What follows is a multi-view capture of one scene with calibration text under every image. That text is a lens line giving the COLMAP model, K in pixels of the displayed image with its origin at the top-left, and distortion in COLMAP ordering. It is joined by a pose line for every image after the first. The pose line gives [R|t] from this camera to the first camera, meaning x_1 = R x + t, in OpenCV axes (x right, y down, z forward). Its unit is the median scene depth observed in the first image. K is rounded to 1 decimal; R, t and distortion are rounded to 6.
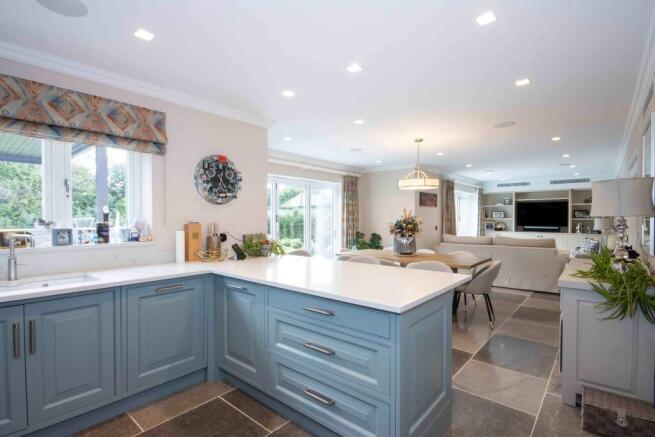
lens RADIAL K [[317.8, 0, 327.5], [0, 317.8, 218.5], [0, 0, 1]] dist [-0.000308, -0.000673]
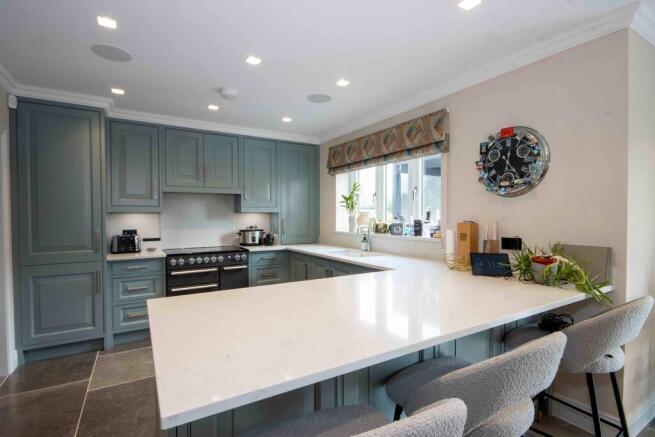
lens RADIAL K [[317.8, 0, 327.5], [0, 317.8, 218.5], [0, 0, 1]] dist [-0.000308, -0.000673]
pose [[-0.312305, 0.009002, -0.949939, 0.476845], [-0.002018, 0.999947, 0.010139, -0.002520], [0.949980, 0.005084, -0.312271, 0.861152]]
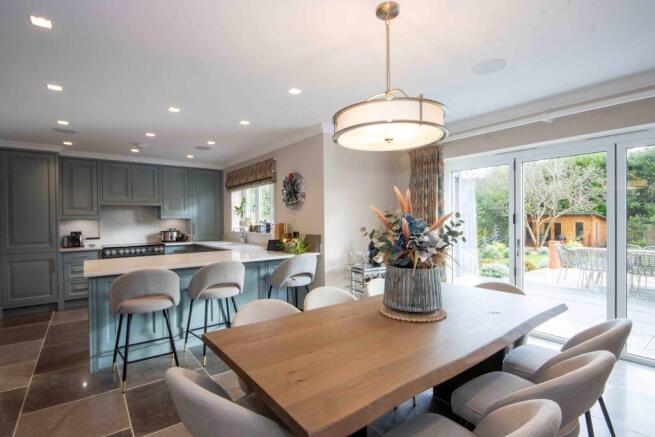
lens RADIAL K [[317.8, 0, 327.5], [0, 317.8, 218.5], [0, 0, 1]] dist [-0.000308, -0.000673]
pose [[-0.206139, 0.000603, -0.978522, 0.967062], [0.006502, 0.999979, -0.000754, -0.006854], [0.978501, -0.006518, -0.206139, 1.456133]]
